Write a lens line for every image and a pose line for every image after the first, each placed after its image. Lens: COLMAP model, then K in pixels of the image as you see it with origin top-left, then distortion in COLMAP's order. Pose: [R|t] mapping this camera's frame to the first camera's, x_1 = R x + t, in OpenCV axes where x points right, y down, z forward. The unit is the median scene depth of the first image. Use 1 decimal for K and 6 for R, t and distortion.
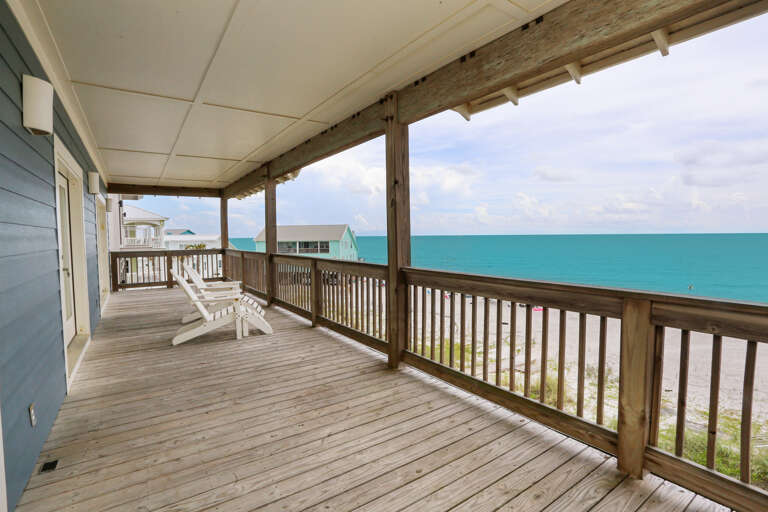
lens RADIAL K [[368.8, 0, 394.1], [0, 368.8, 238.6], [0, 0, 1]] dist [-0.082549, 0.029896]
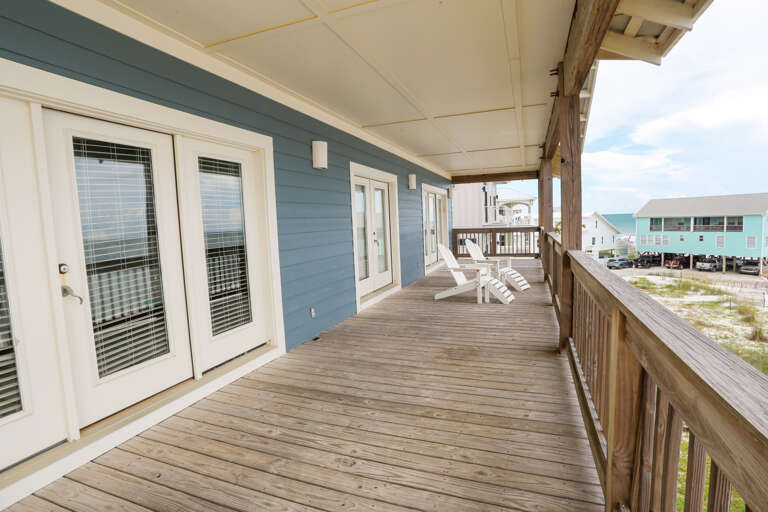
lens RADIAL K [[368.8, 0, 394.1], [0, 368.8, 238.6], [0, 0, 1]] dist [-0.082549, 0.029896]
pose [[0.576158, 0.031431, -0.816734, 0.561879], [0.021277, 0.998345, 0.053429, -0.013491], [0.817061, -0.048161, 0.574536, 0.110290]]
